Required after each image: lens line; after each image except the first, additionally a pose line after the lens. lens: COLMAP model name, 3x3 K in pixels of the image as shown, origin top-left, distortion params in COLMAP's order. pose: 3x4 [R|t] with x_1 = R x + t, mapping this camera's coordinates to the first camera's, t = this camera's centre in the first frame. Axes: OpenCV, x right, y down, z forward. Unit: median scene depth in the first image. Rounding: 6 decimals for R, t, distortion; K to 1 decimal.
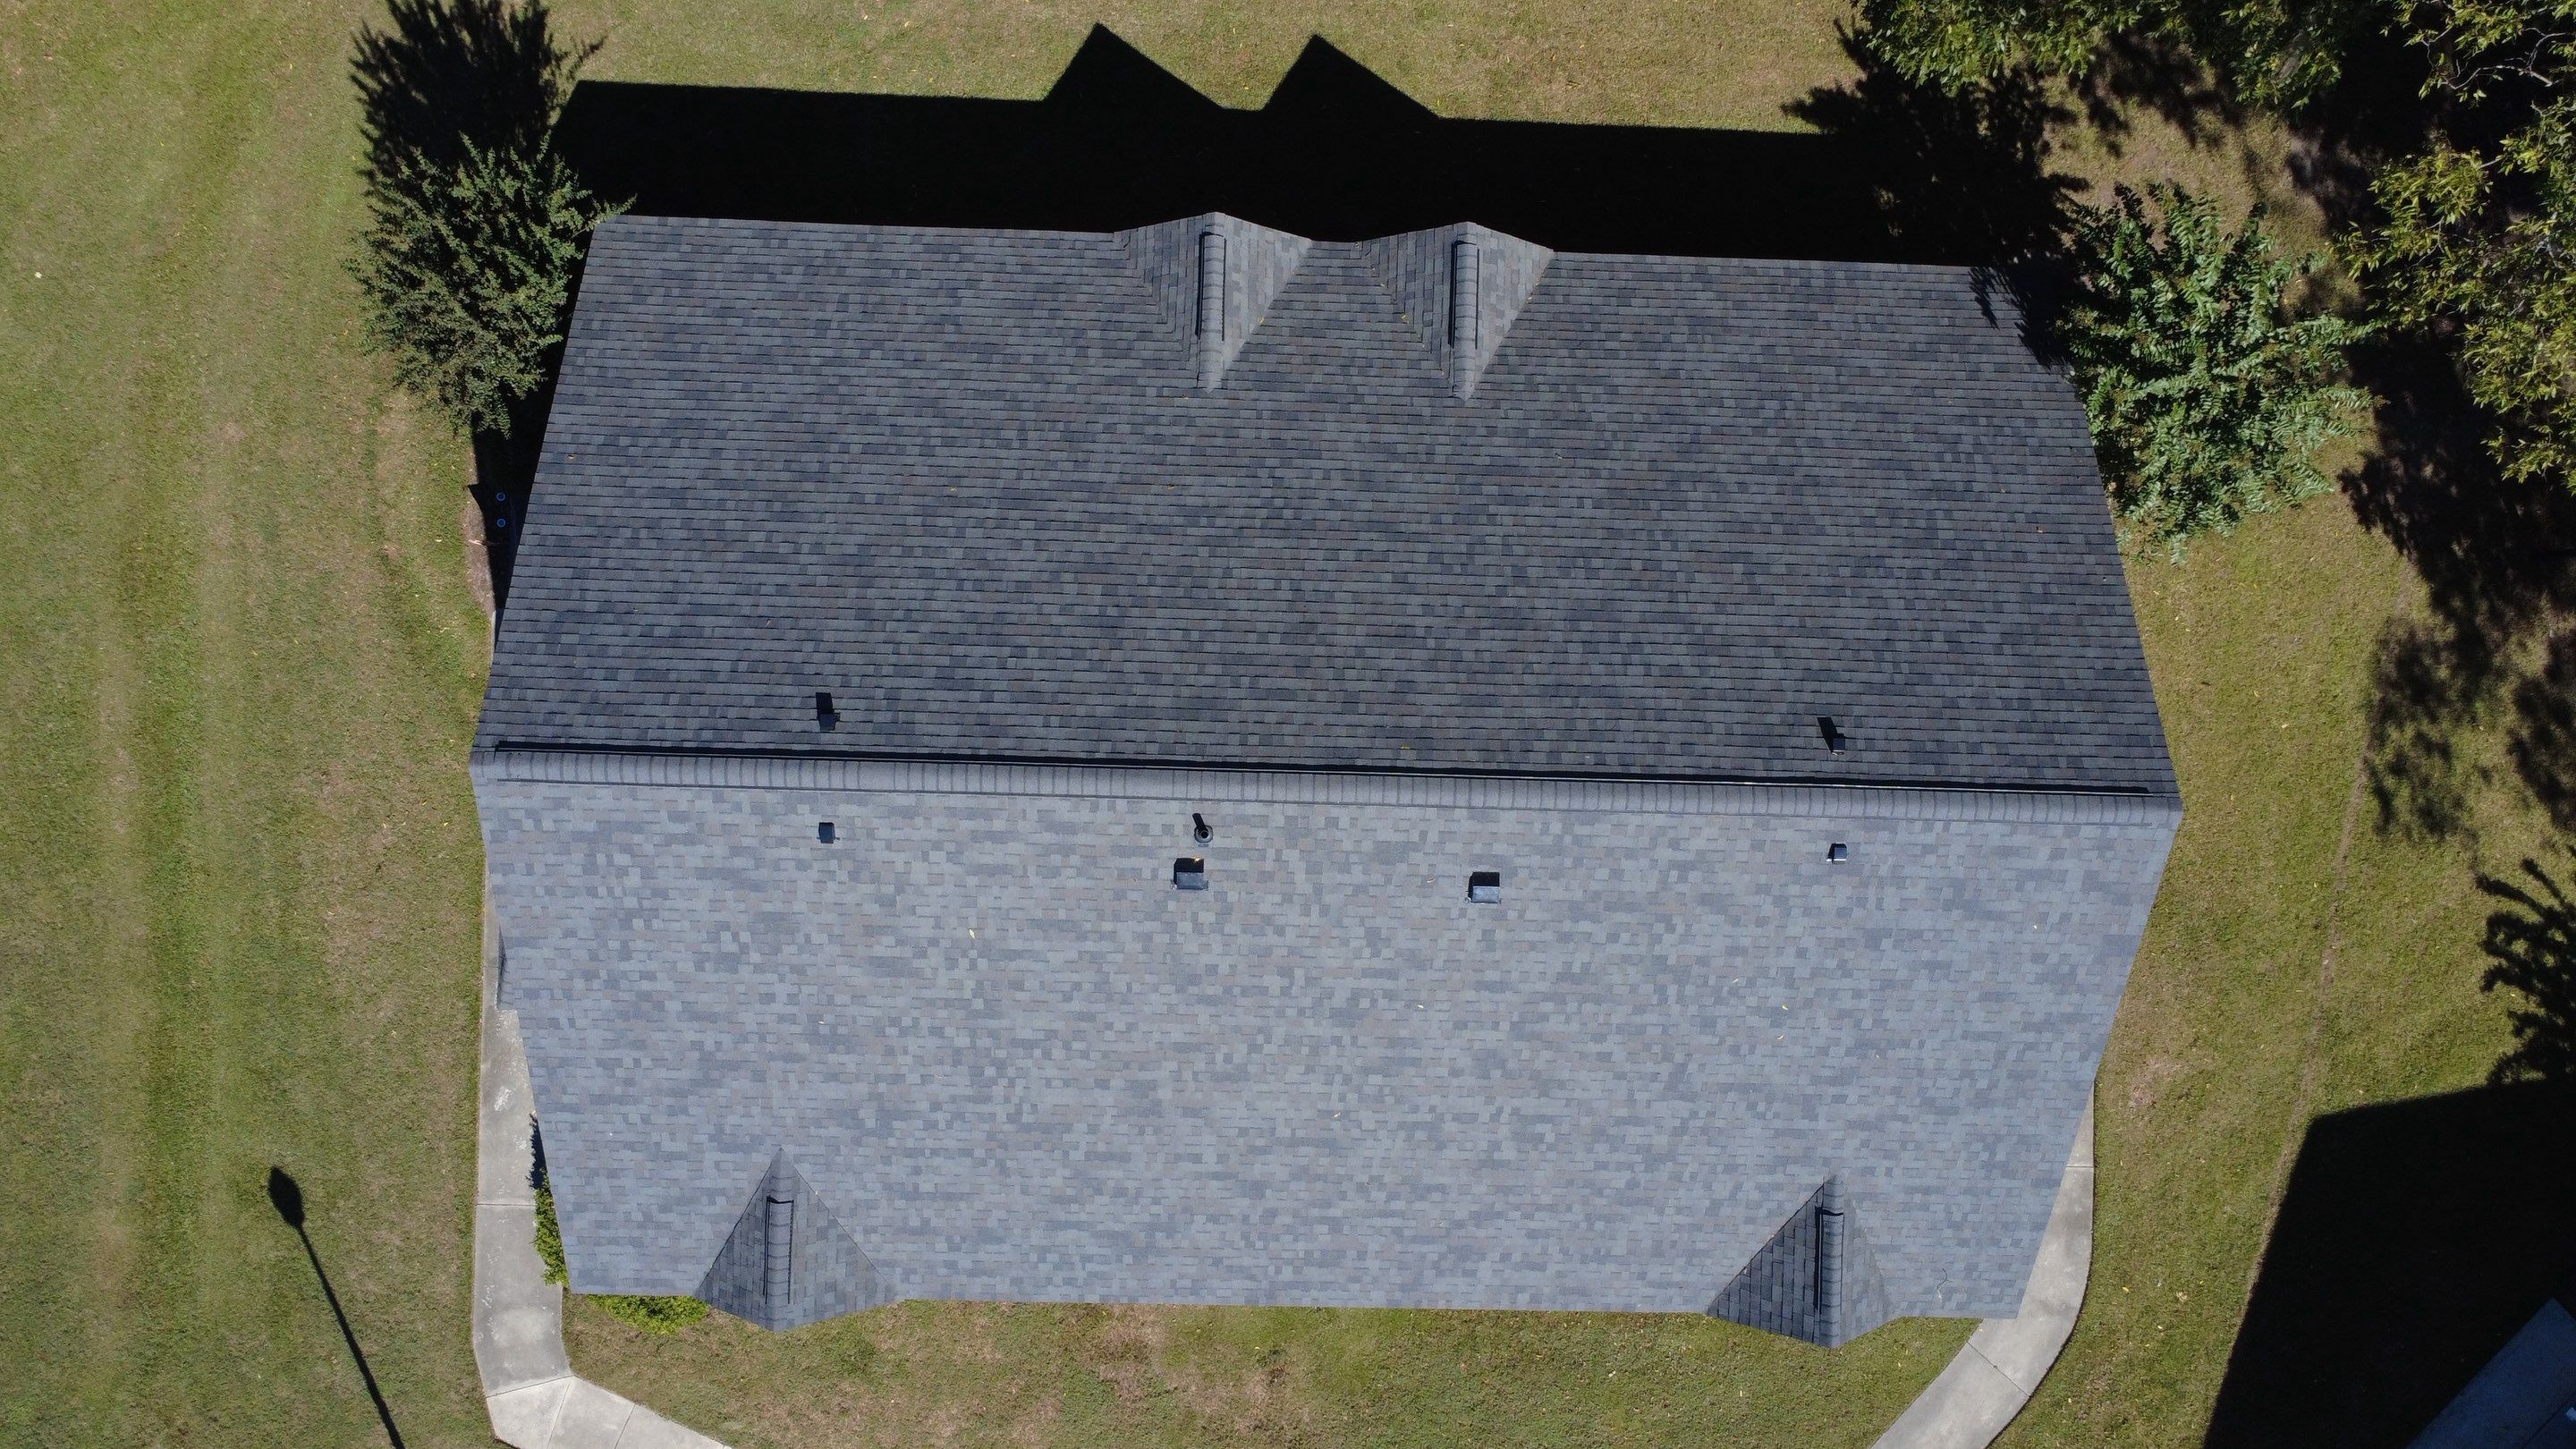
lens RADIAL K [[1926.0, 0, 1288.0], [0, 1926.0, 724.5], [0, 0, 1]] dist [0.004664, 0.003682]
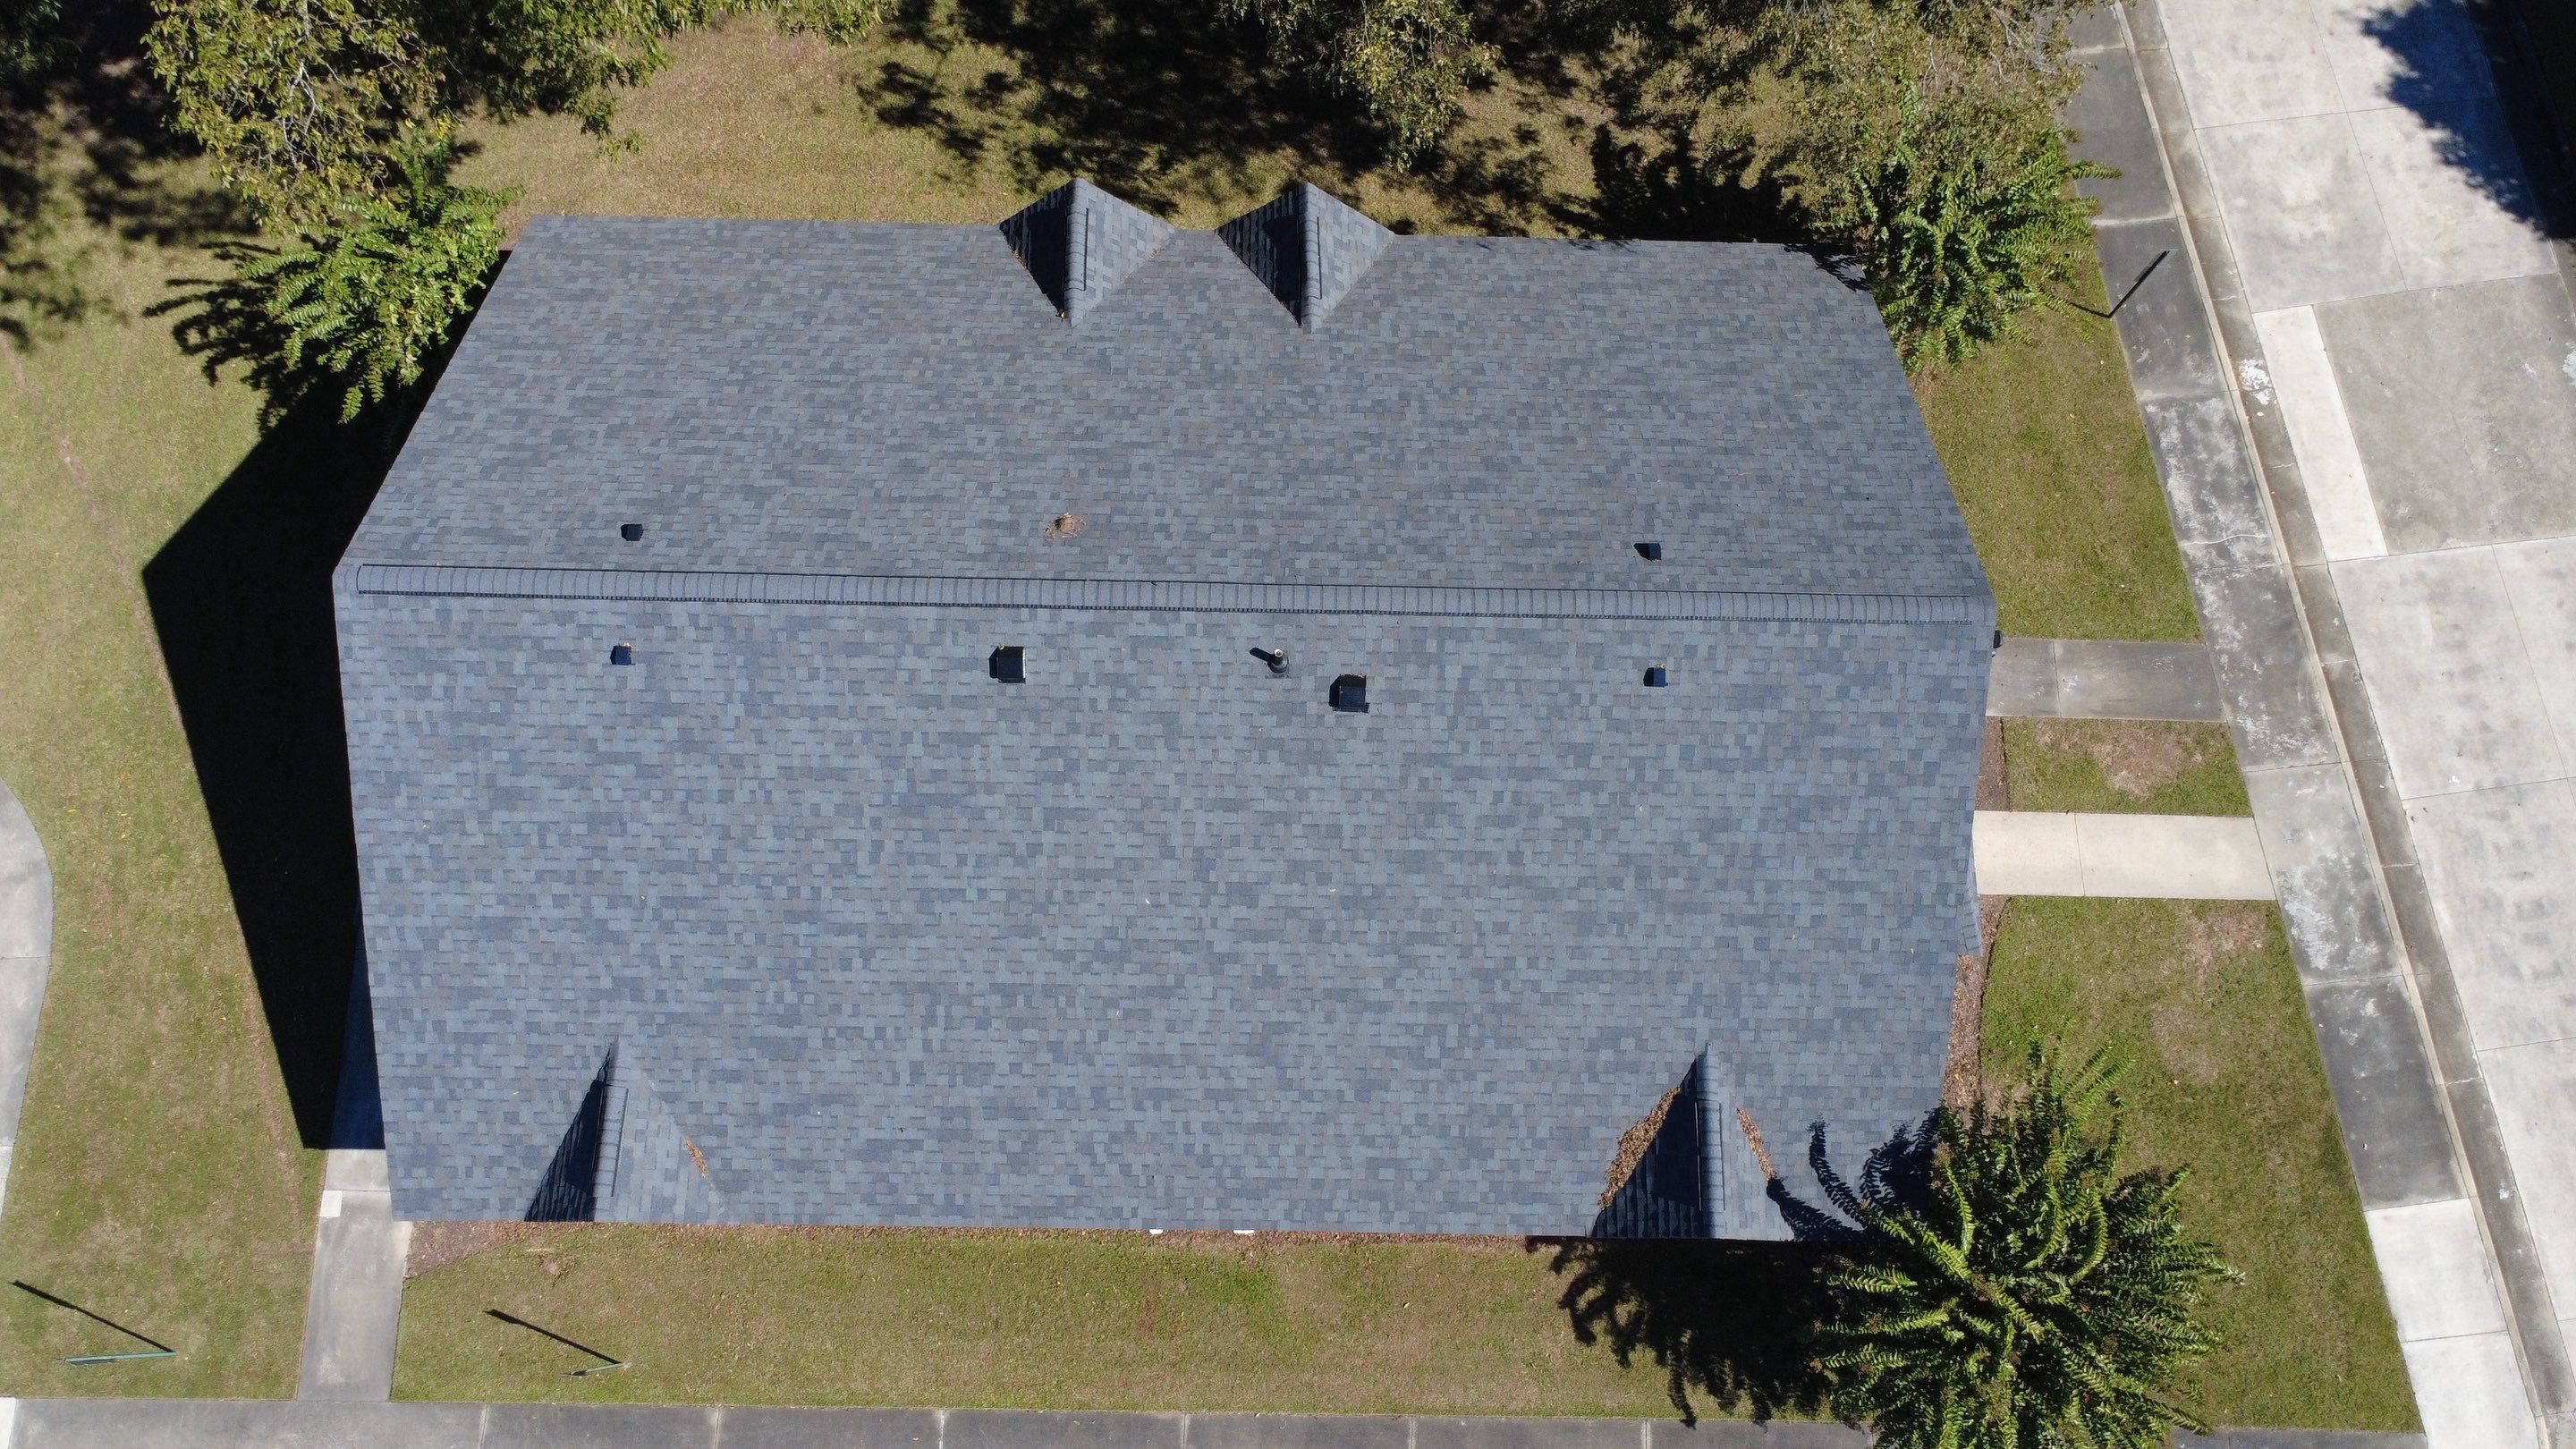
lens RADIAL K [[1926.0, 0, 1288.0], [0, 1926.0, 724.5], [0, 0, 1]] dist [0.004664, 0.003682]
pose [[0.723973, -0.670932, 0.160357, 0.935519], [0.689575, 0.697577, -0.194607, 1.092502], [0.018706, 0.251468, 0.967685, 0.052838]]
